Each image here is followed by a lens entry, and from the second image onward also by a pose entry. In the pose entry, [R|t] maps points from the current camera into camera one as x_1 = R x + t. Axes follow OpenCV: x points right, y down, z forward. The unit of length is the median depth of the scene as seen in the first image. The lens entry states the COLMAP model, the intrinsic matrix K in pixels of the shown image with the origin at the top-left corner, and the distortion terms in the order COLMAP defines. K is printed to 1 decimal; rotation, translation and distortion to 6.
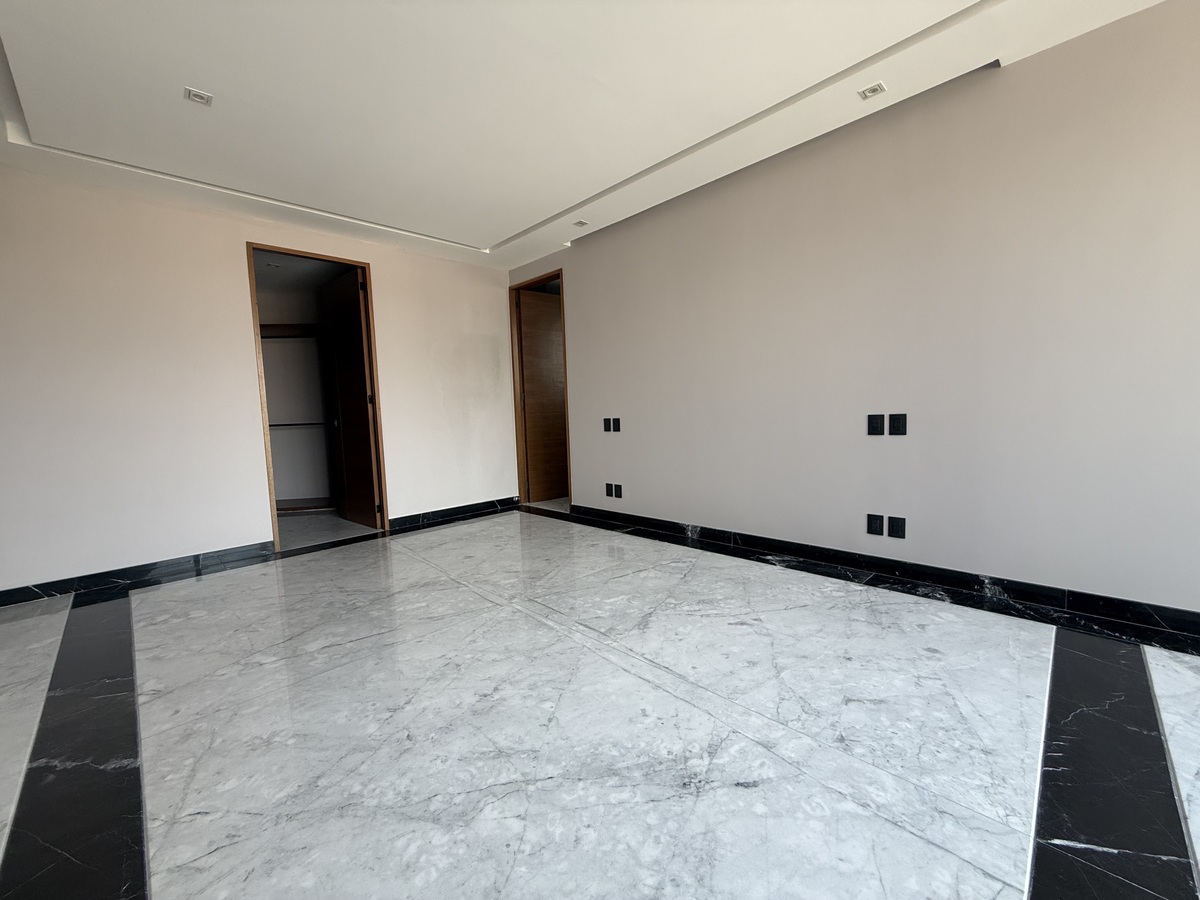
lens RADIAL K [[477.7, 0, 595.9], [0, 477.7, 447.7], [0, 0, 1]] dist [-0.001171, 0.000573]
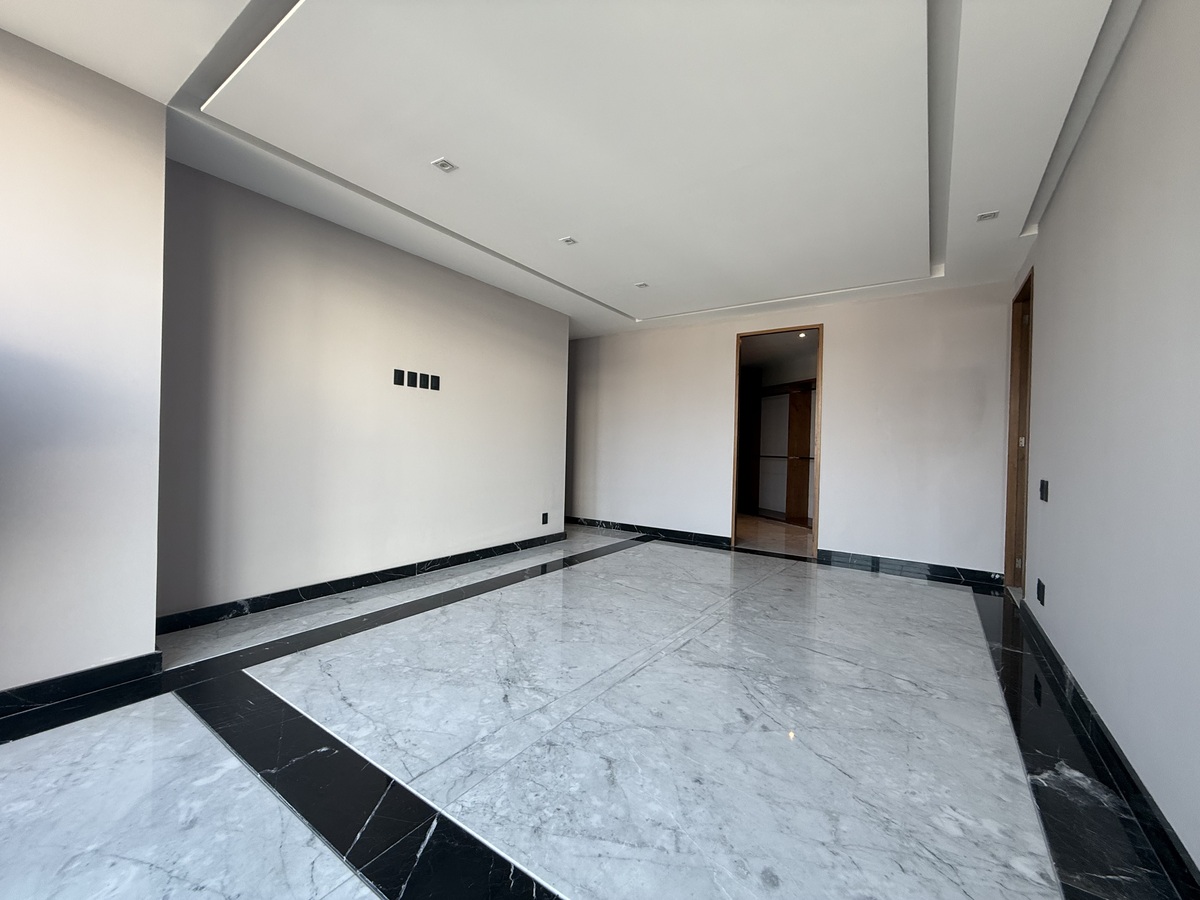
lens RADIAL K [[477.7, 0, 595.9], [0, 477.7, 447.7], [0, 0, 1]] dist [-0.001171, 0.000573]
pose [[0.186088, 0.044917, -0.981506, 1.100054], [-0.110640, 0.993559, 0.024492, -0.106786], [0.976284, 0.104036, 0.189859, 0.533268]]
